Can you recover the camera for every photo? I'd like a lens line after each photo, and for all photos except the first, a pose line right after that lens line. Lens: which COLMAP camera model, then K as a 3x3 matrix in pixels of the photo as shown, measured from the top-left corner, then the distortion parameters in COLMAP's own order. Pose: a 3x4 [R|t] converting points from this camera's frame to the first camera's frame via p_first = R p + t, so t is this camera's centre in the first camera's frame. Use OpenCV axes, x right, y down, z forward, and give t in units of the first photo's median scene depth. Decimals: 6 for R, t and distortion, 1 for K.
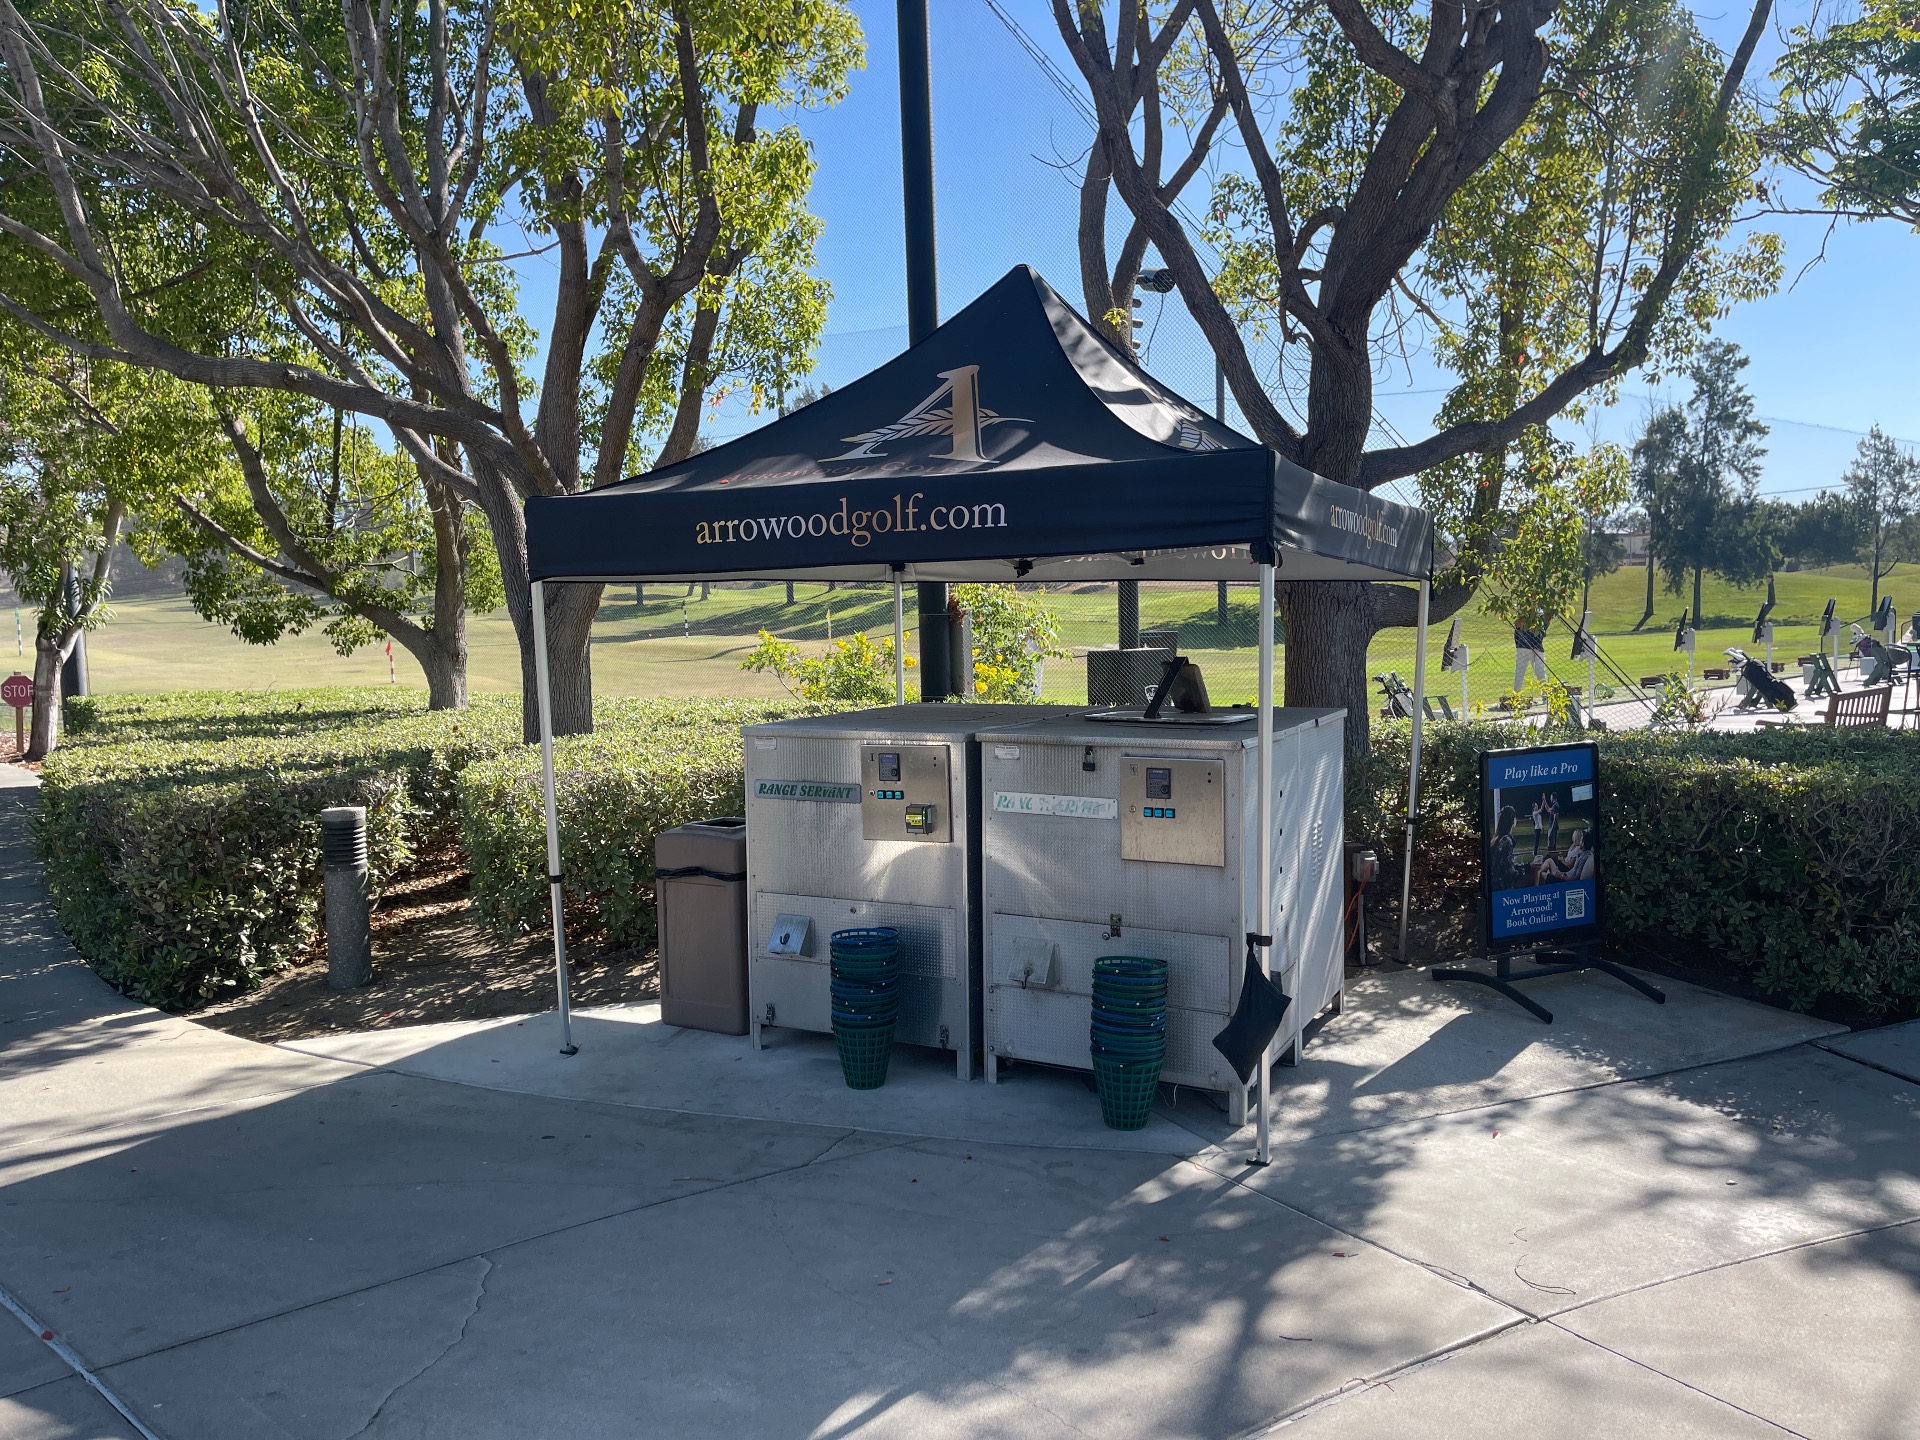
lens RADIAL K [[1410.1, 0, 962.0], [0, 1410.1, 720.3], [0, 0, 1]] dist [0.013289, 0.001962]
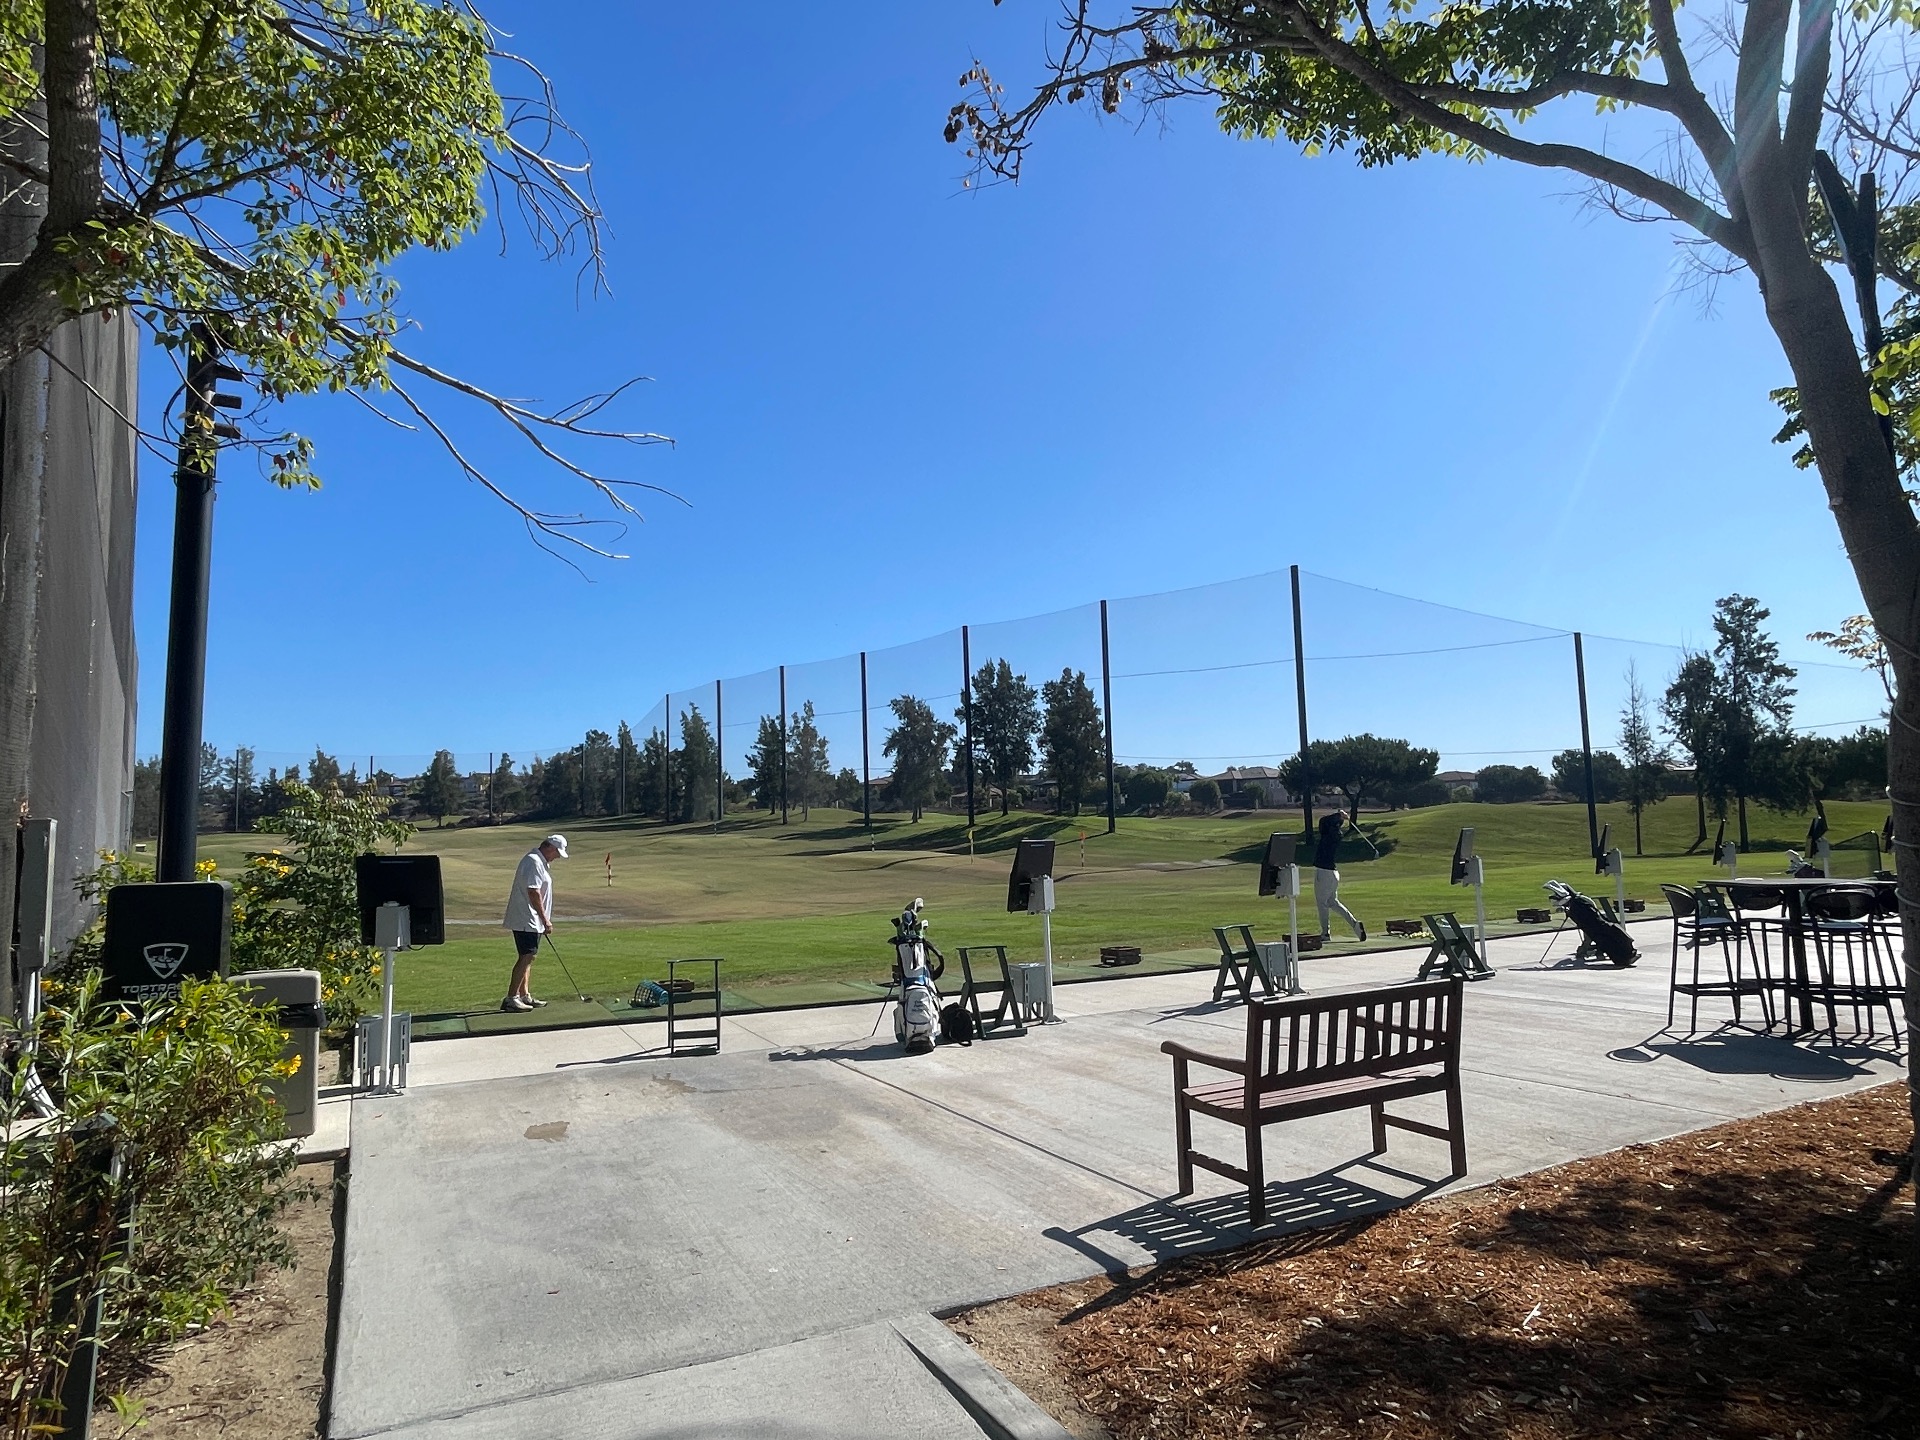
lens RADIAL K [[1061.8, 0, 957.3], [0, 1061.8, 728.1], [0, 0, 1]] dist [0.000172, 0.000593]
pose [[0.983132, -0.013180, -0.182422, 0.073279], [-0.018771, 0.984863, -0.172318, -0.006044], [0.181932, 0.172835, 0.968002, 0.081931]]
